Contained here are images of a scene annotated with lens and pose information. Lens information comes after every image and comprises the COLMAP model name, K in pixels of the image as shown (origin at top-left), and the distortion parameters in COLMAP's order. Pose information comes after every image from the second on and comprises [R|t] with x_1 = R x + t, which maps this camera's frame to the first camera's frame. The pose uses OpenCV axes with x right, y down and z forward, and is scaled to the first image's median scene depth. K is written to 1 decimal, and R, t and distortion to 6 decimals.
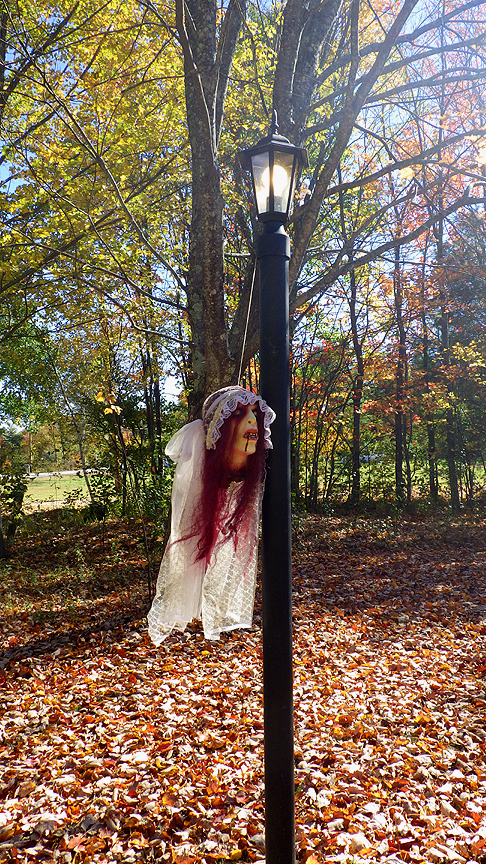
lens RADIAL K [[715.0, 0, 242.8], [0, 715.0, 431.1], [0, 0, 1]] dist [0.007556, -0.012476]
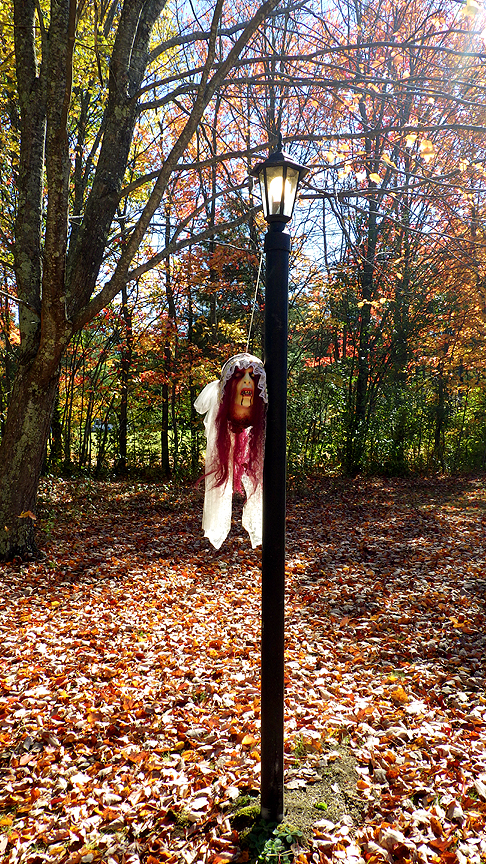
lens RADIAL K [[715.0, 0, 242.7], [0, 715.0, 432.8], [0, 0, 1]] dist [0.007556, -0.012476]
pose [[0.937025, 0.020231, 0.348676, -0.233275], [-0.036111, 0.998582, 0.039105, 0.014530], [-0.347390, -0.049234, 0.936427, -0.087627]]
